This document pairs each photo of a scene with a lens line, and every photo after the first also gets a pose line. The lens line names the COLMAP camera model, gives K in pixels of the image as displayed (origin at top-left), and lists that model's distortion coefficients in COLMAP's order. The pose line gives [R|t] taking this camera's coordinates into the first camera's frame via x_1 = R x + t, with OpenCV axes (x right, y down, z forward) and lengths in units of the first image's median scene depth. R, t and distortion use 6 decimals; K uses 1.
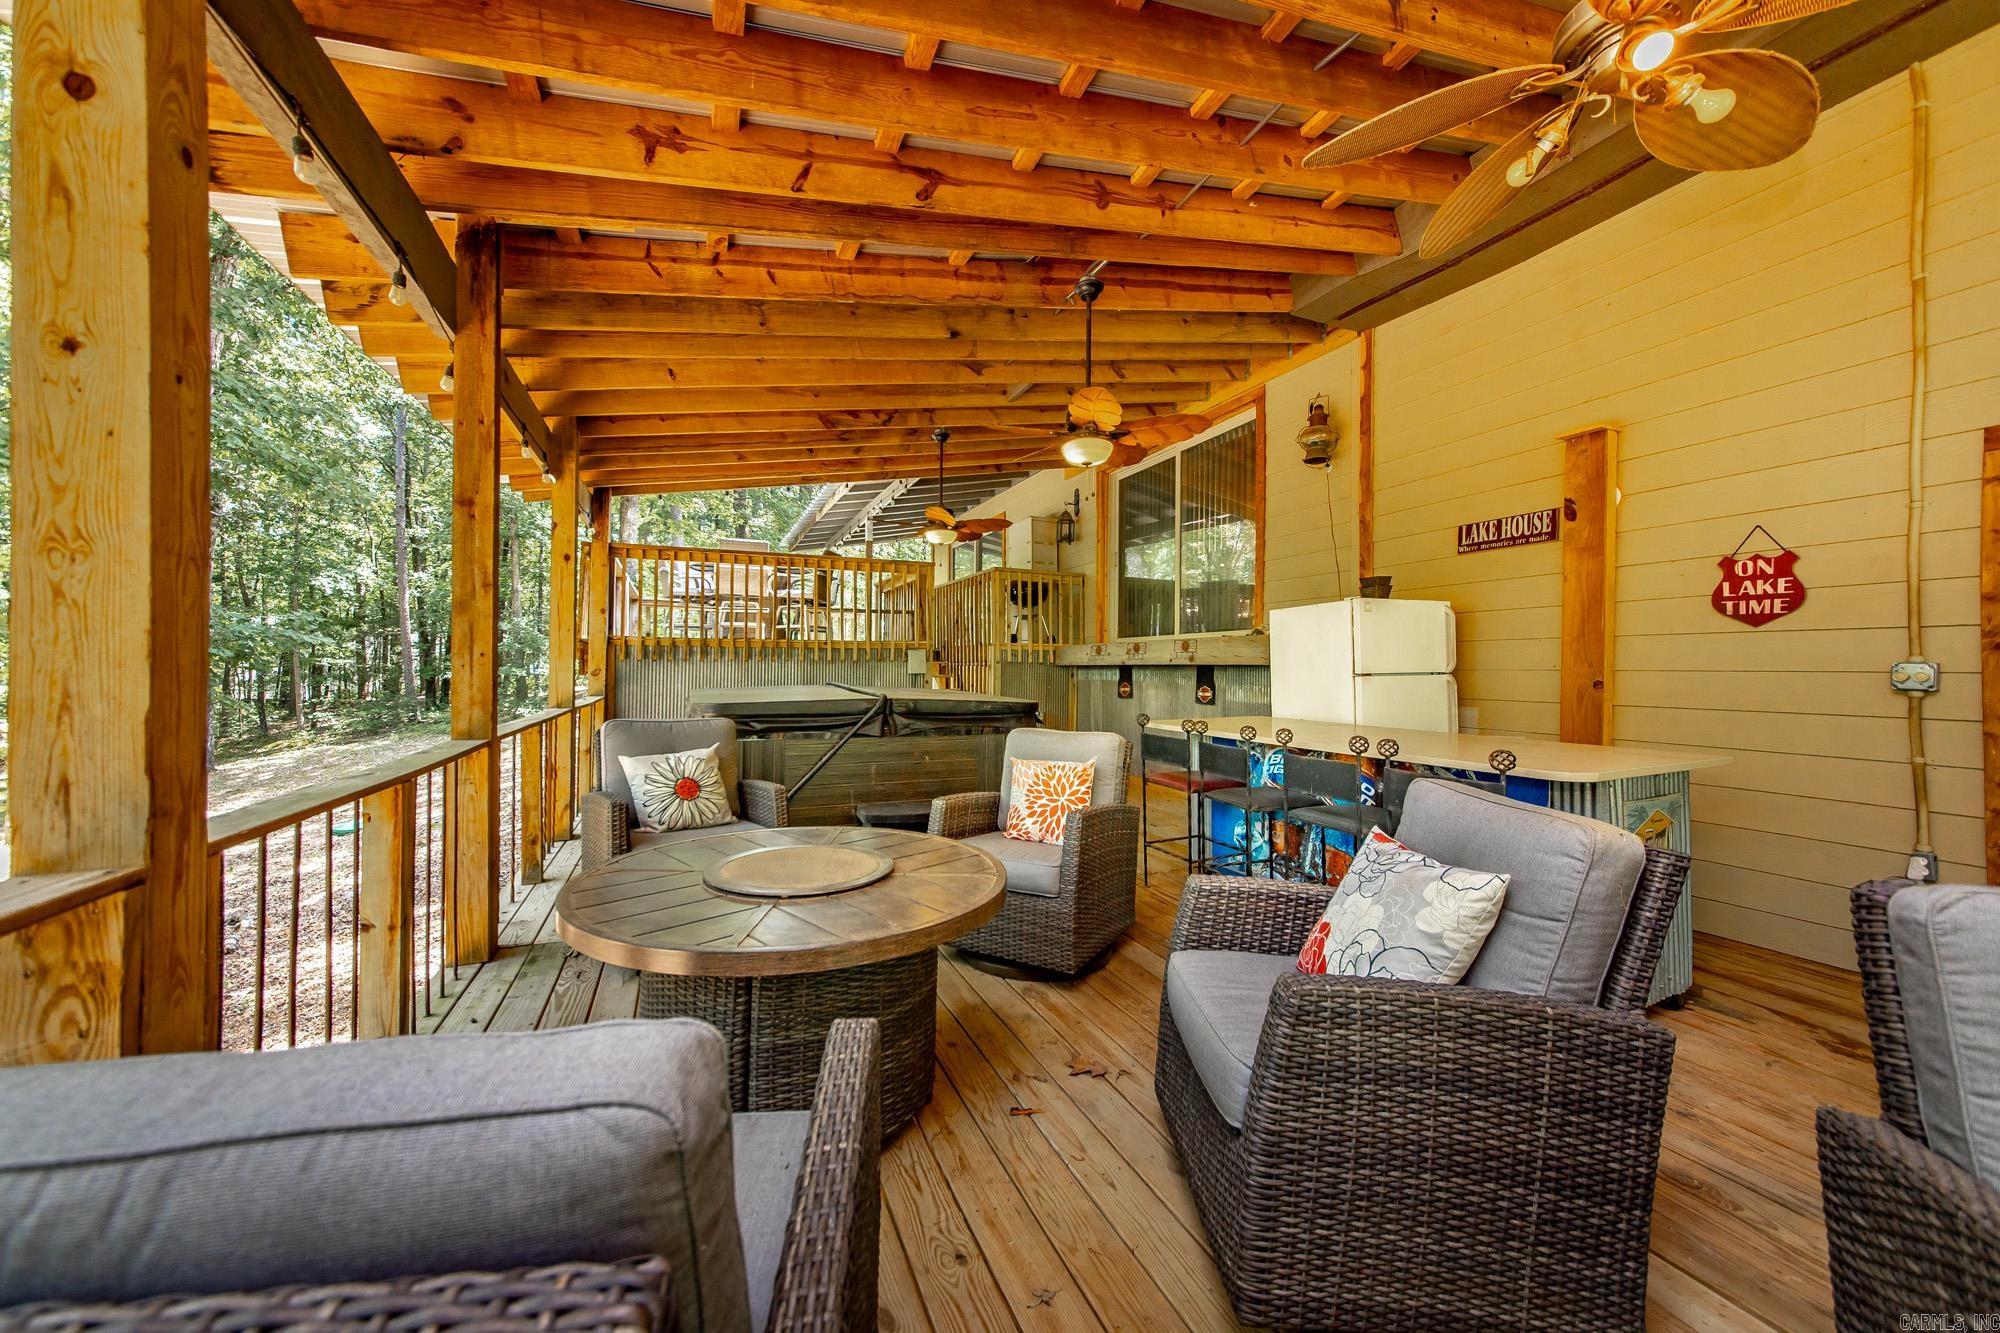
lens RADIAL K [[708.2, 0, 997.7], [0, 708.2, 668.6], [0, 0, 1]] dist [-0.000548, -0.000100]
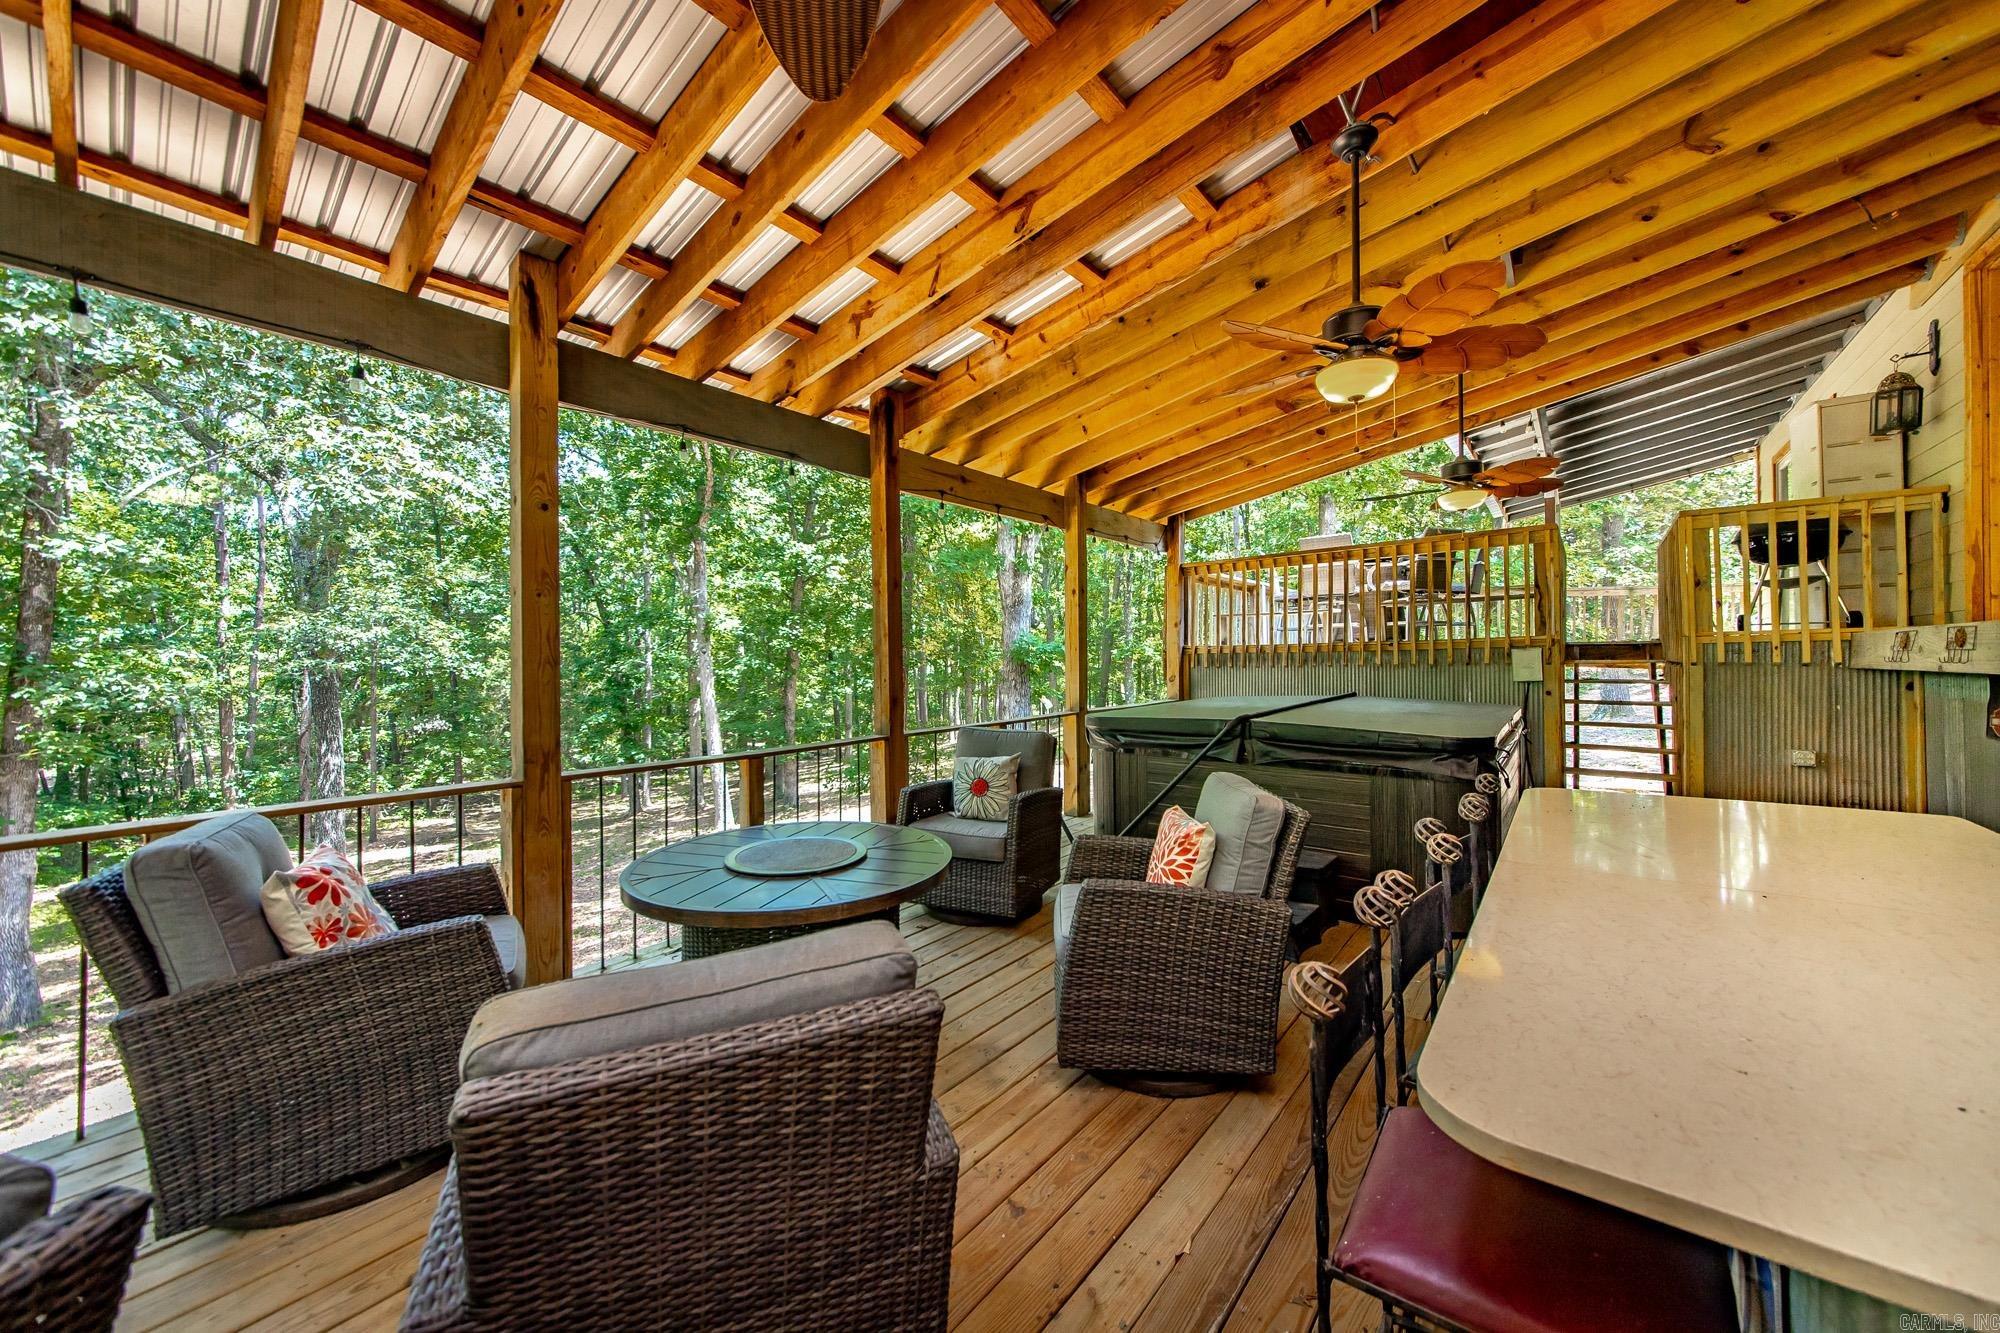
lens RADIAL K [[708.2, 0, 1004.1], [0, 708.2, 665.8], [0, 0, 1]] dist [-0.000548, -0.000100]
pose [[0.465515, -0.006618, -0.885015, 0.531983], [0.015339, 0.999882, 0.000591, -0.034642], [0.884907, -0.013851, 0.465561, 0.353530]]
